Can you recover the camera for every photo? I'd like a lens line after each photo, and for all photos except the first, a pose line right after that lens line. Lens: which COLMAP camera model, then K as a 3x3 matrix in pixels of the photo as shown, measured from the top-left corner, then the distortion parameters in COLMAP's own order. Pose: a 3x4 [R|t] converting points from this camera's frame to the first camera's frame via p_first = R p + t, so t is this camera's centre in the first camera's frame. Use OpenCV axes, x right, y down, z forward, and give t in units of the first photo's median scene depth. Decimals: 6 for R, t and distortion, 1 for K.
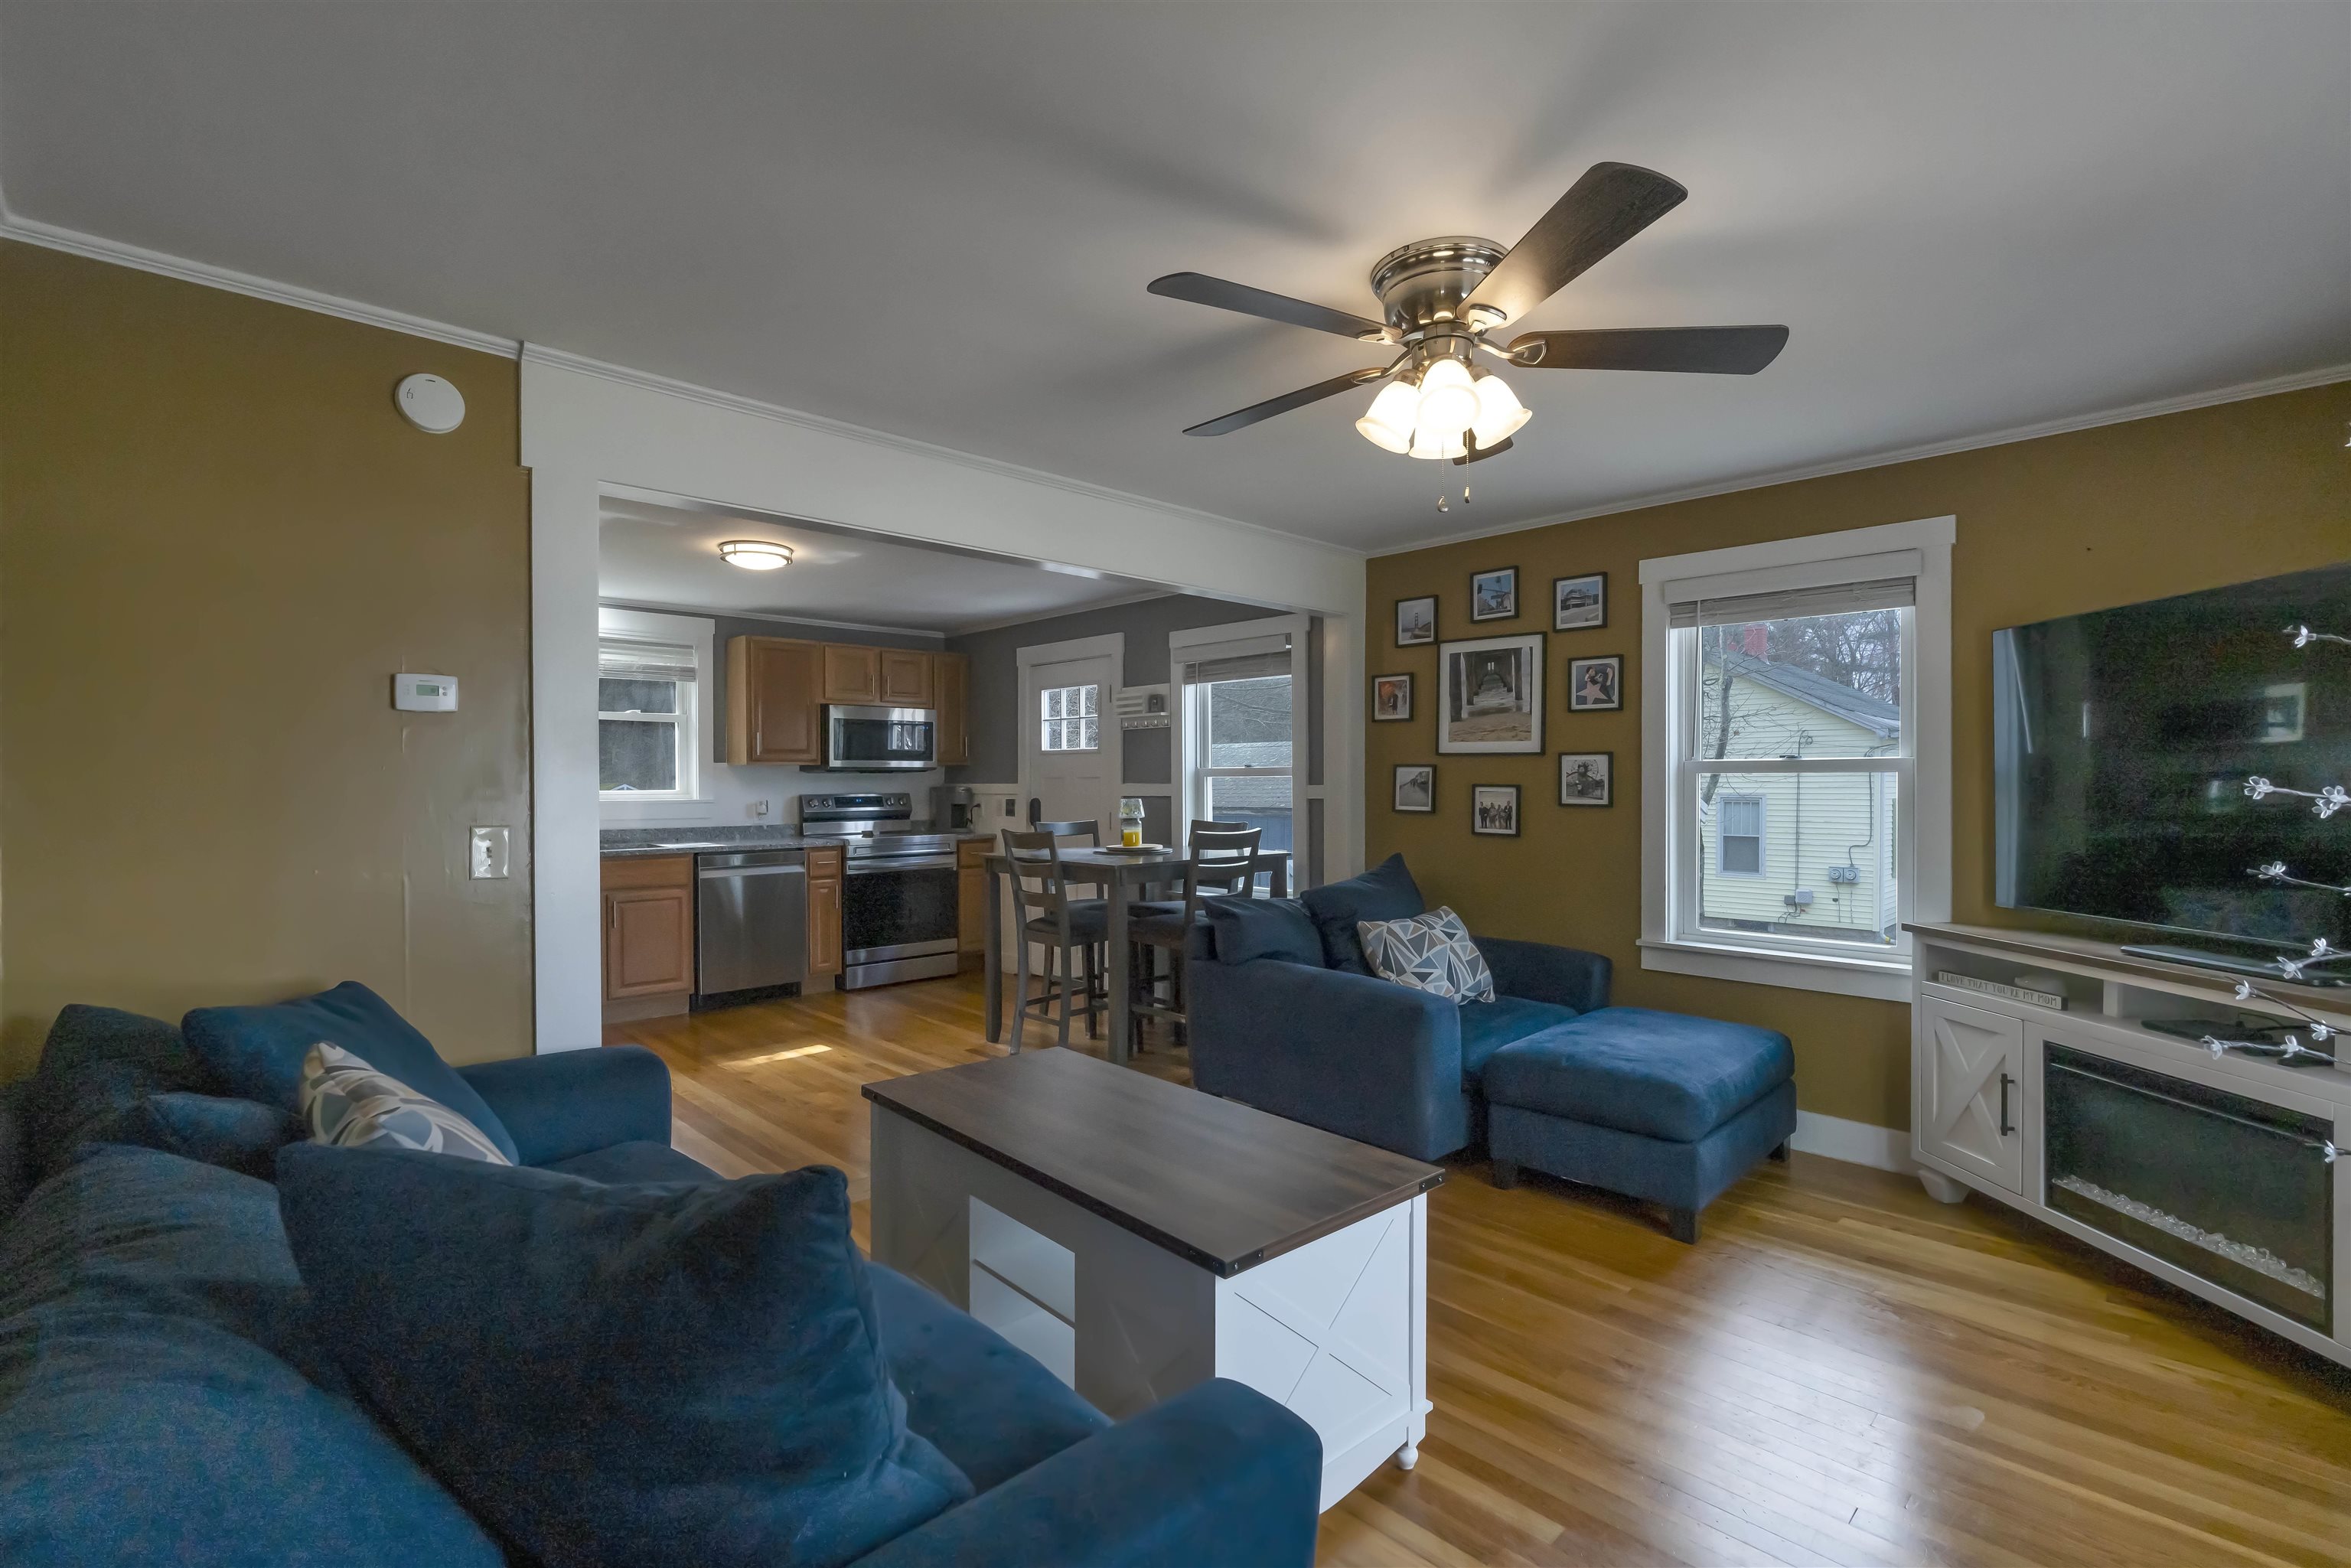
lens RADIAL K [[1054.7, 0, 1175.5], [0, 1054.7, 784.0], [0, 0, 1]] dist [-0.002382, 0.000632]
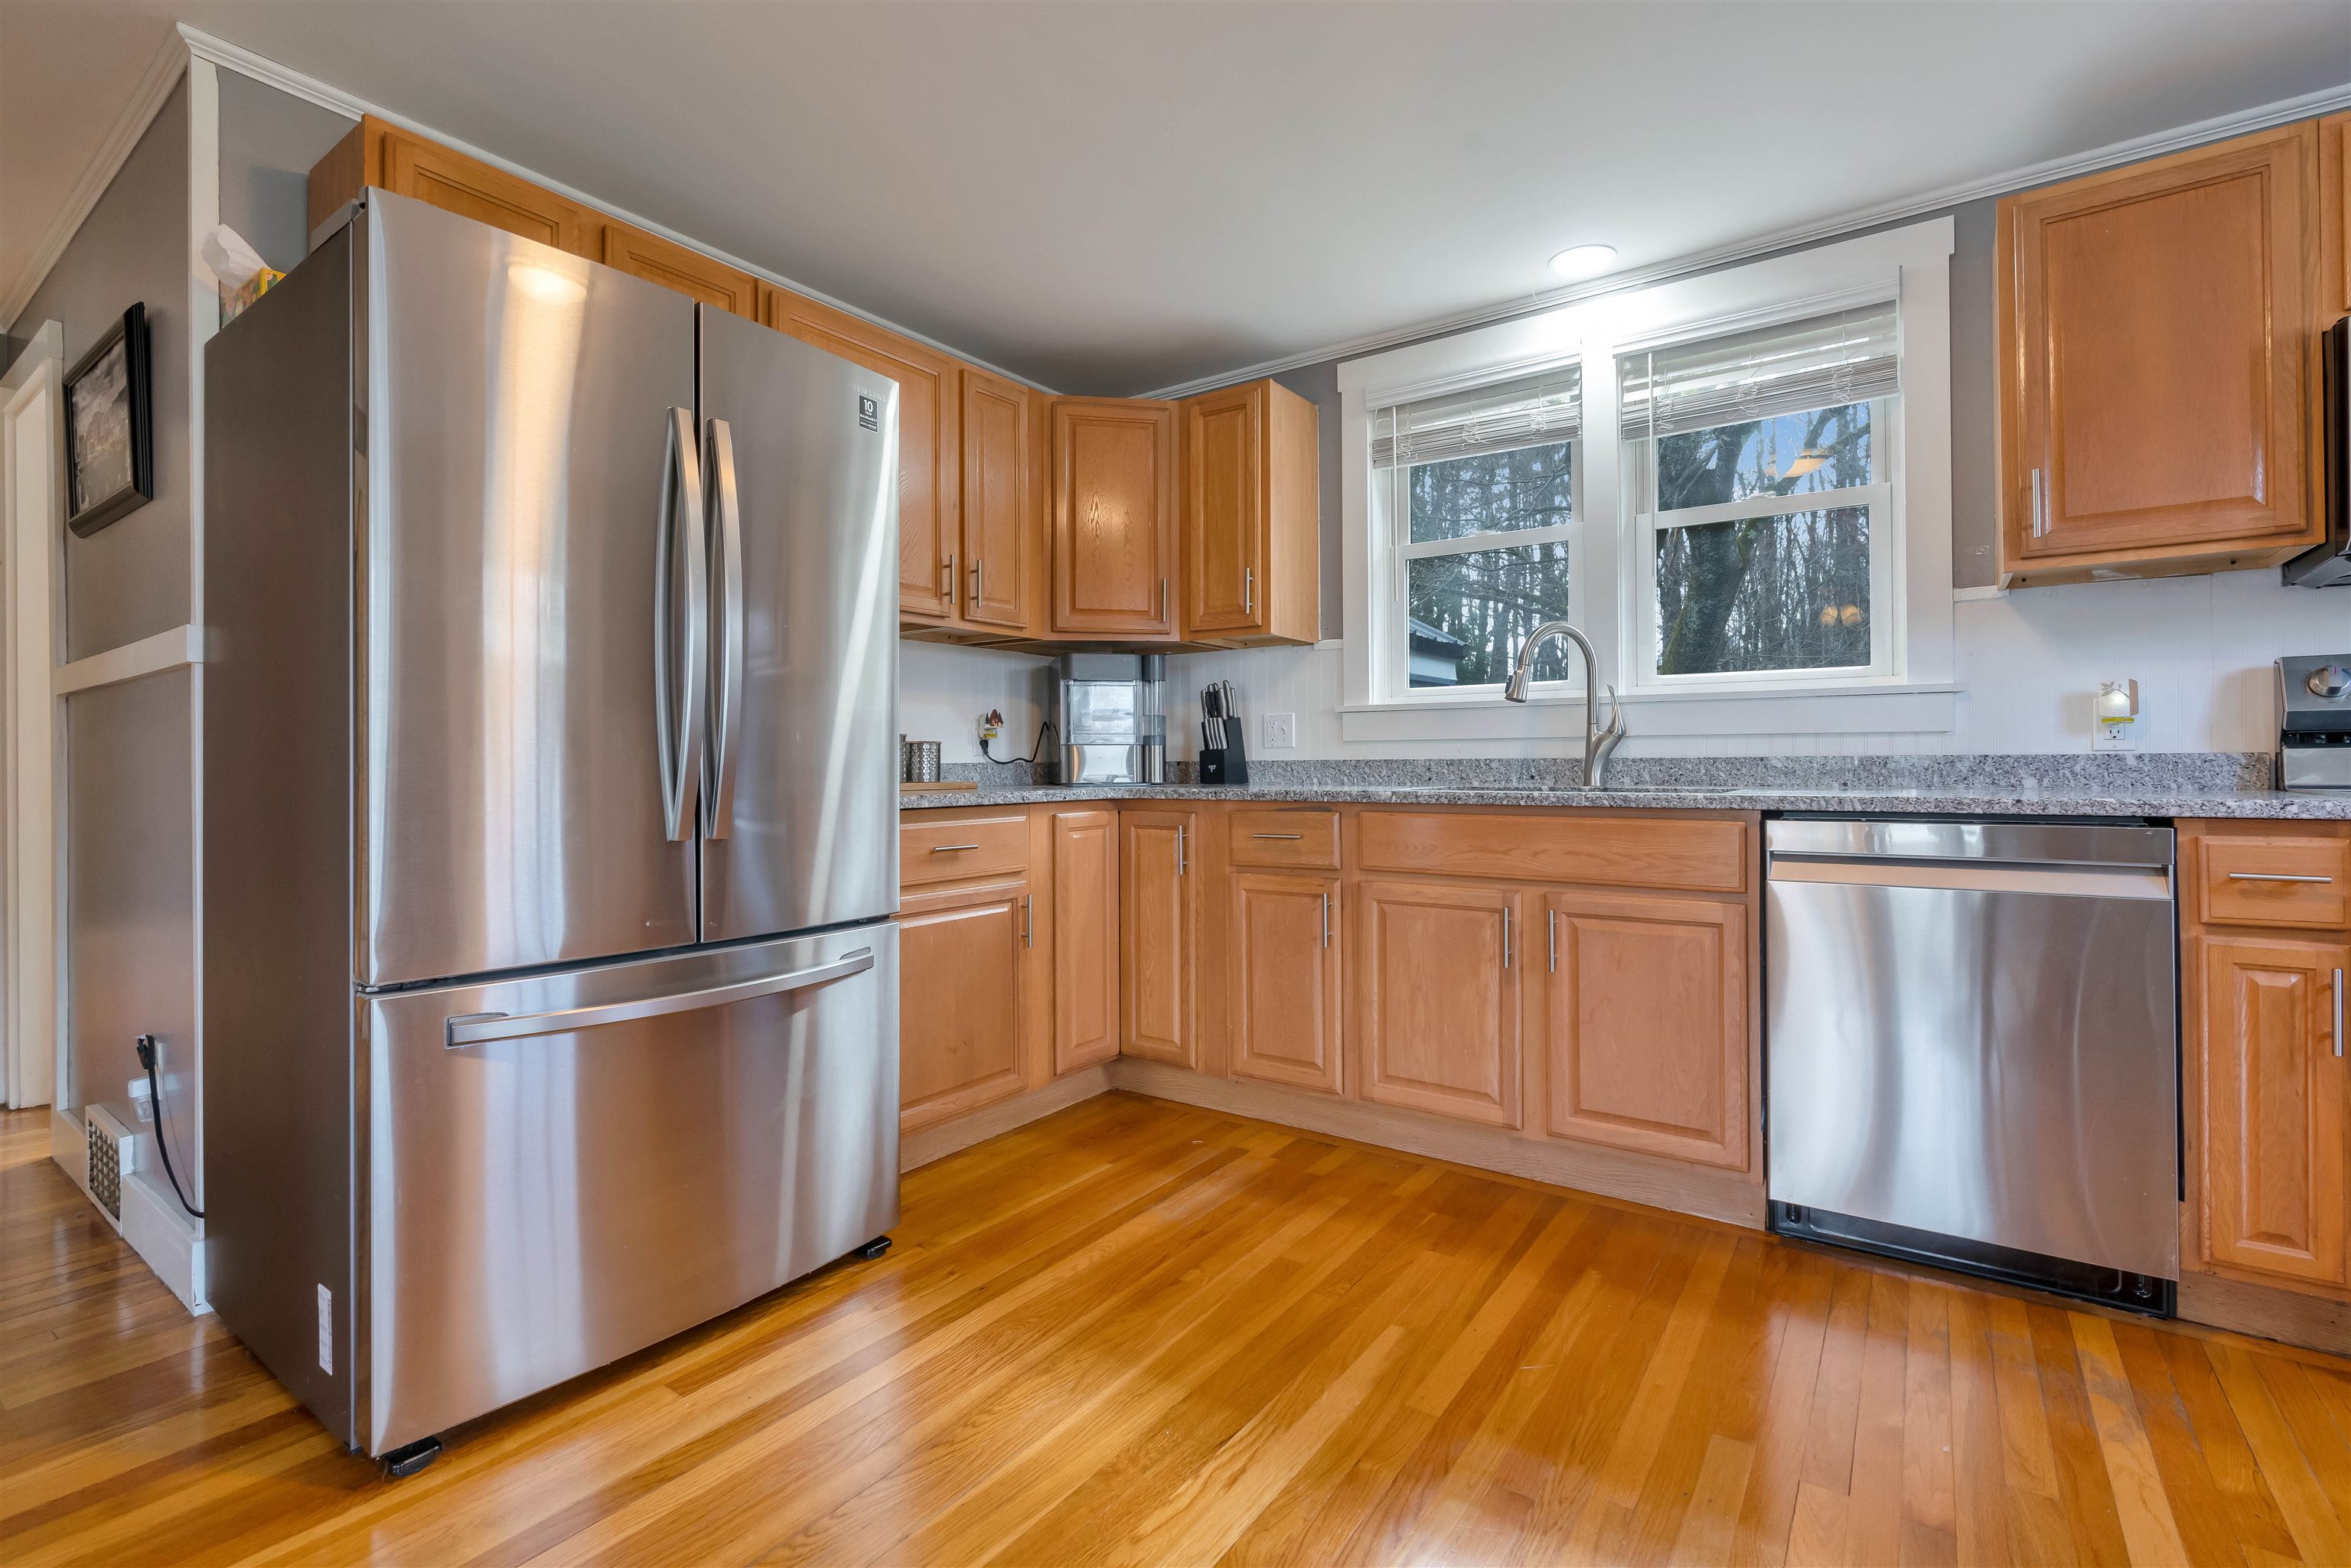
lens RADIAL K [[1062.1, 0, 1181.3], [0, 1062.1, 760.8], [0, 0, 1]] dist [-0.010984, 0.003783]
pose [[0.191253, -0.003898, -0.981533, -0.170076], [0.001322, 0.999992, -0.003713, 0.064435], [0.981540, -0.000587, 0.191257, 0.963441]]
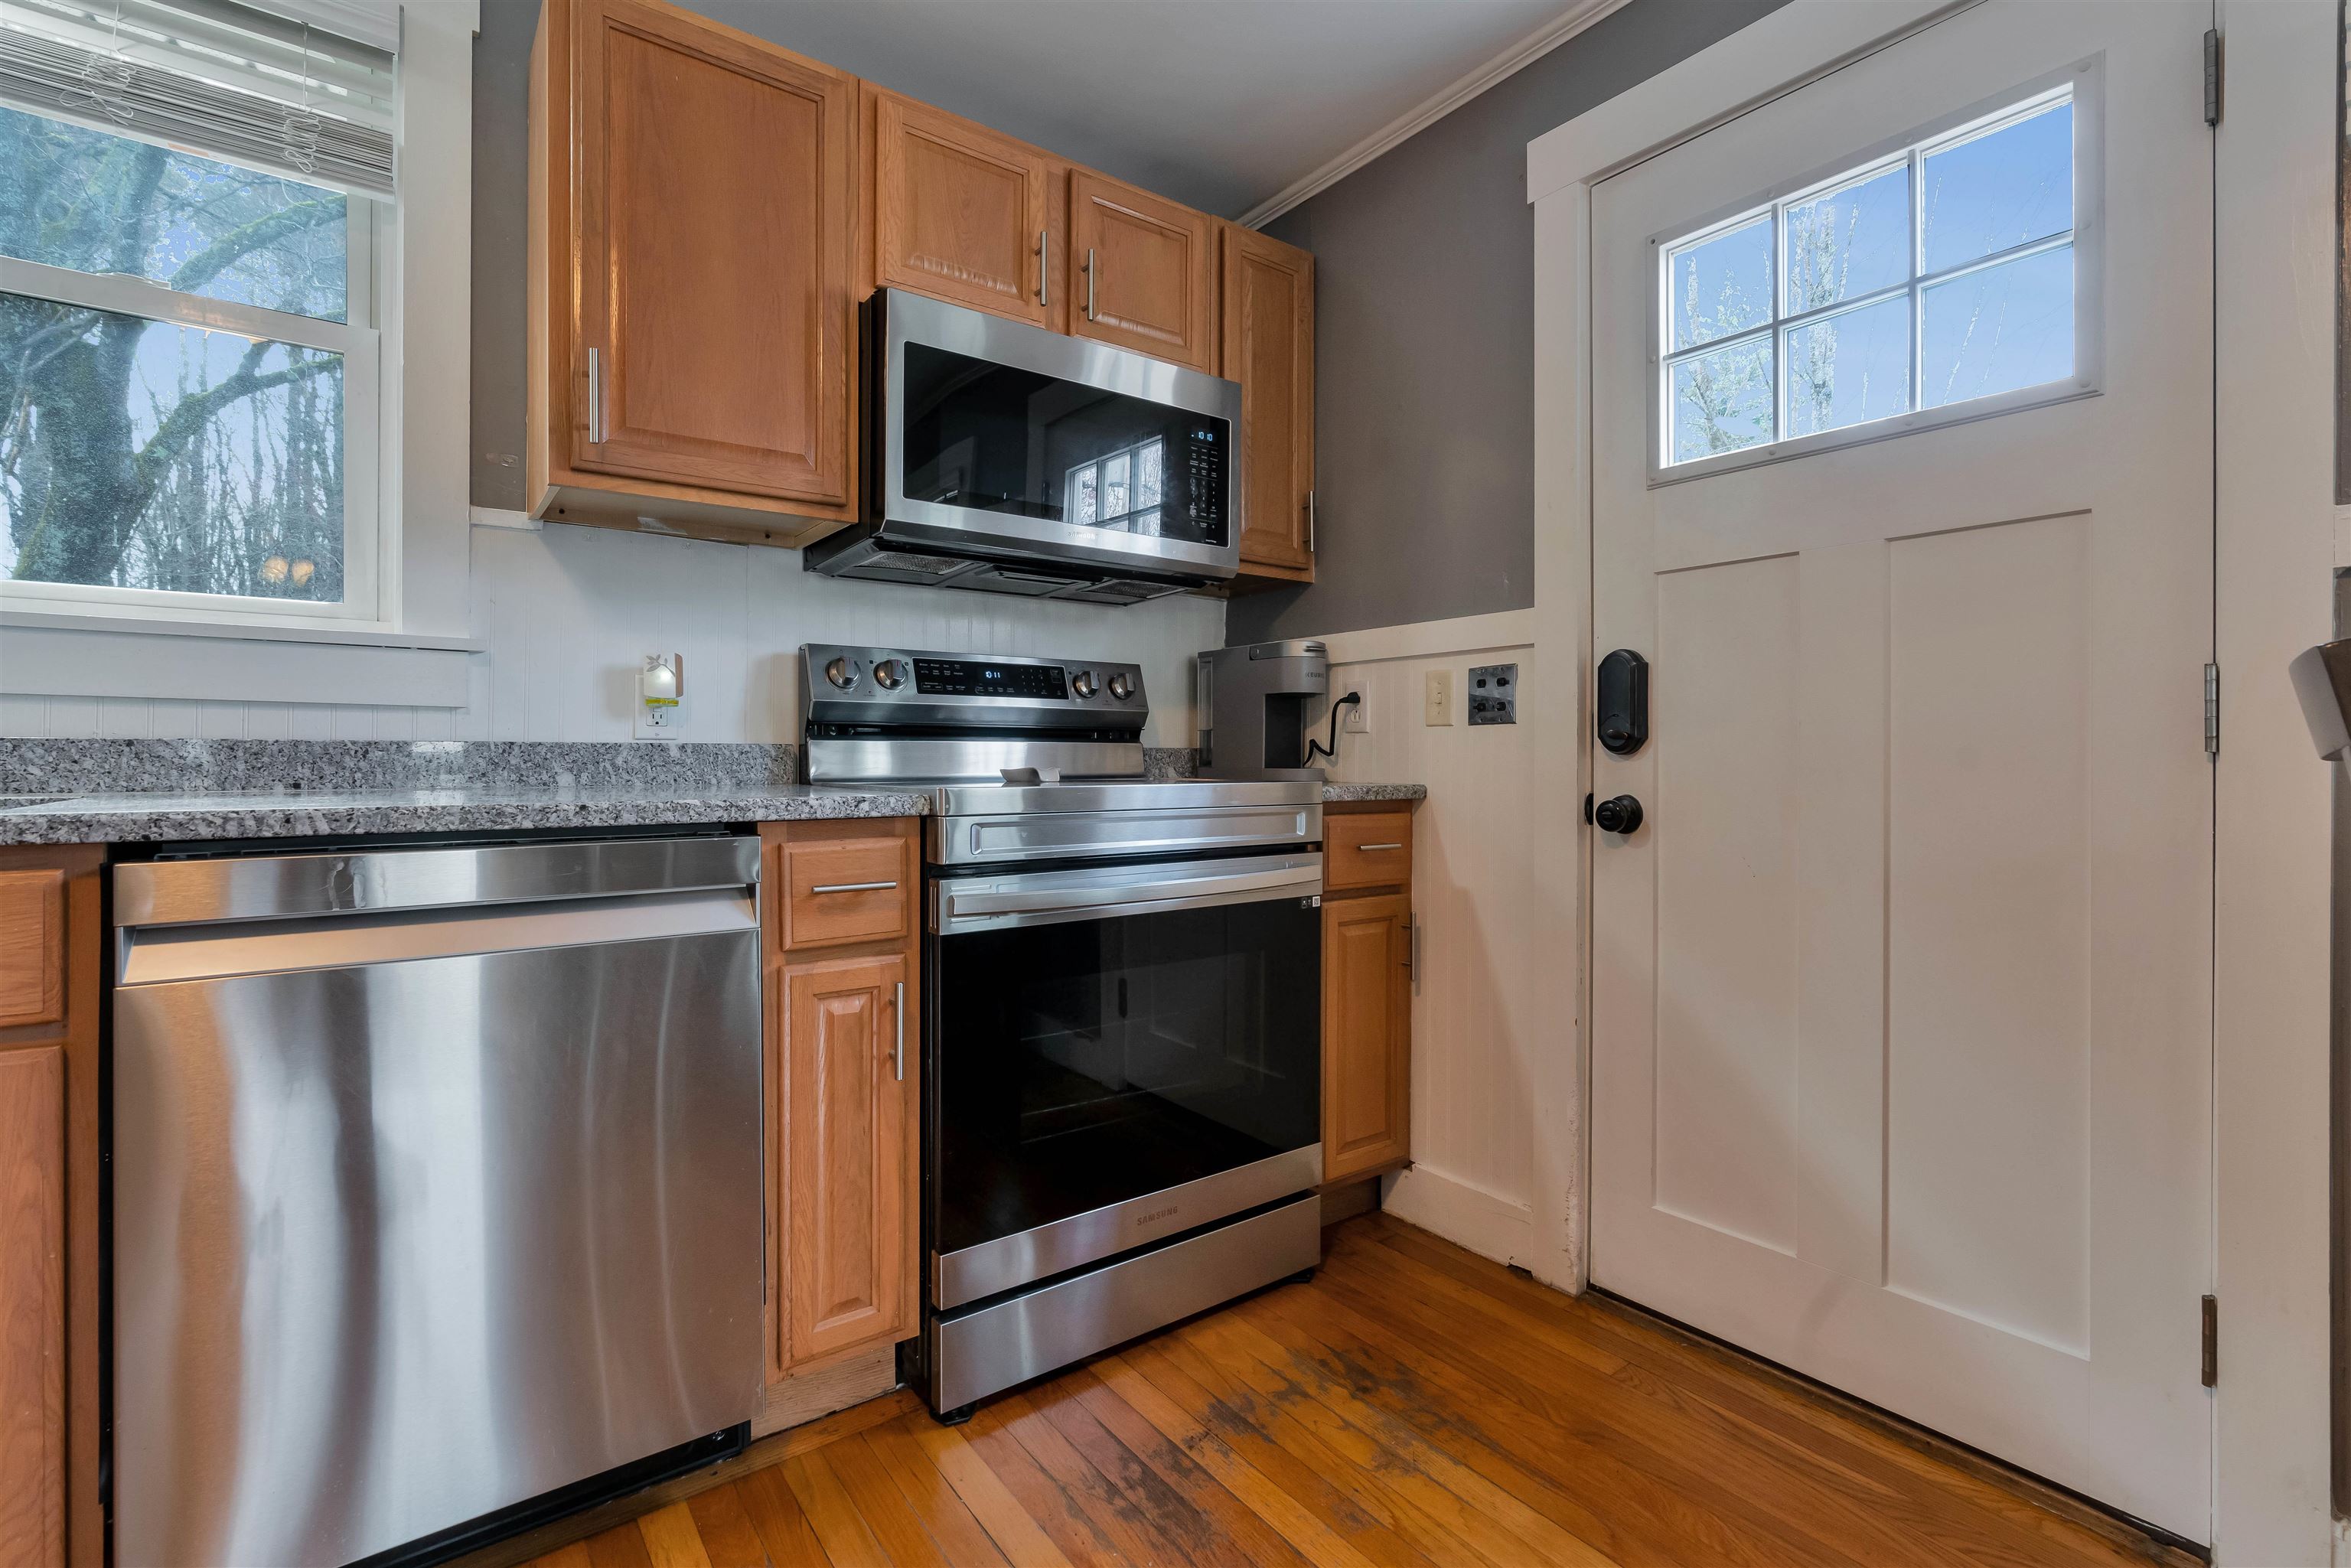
lens RADIAL K [[1051.3, 0, 1178.0], [0, 1051.3, 757.3], [0, 0, 1]] dist [-0.008958, 0.000679]
pose [[0.993338, 0.002808, -0.115201, -0.336603], [-0.003381, 0.999983, -0.004776, 0.066876], [0.115185, 0.005133, 0.993331, 1.118264]]
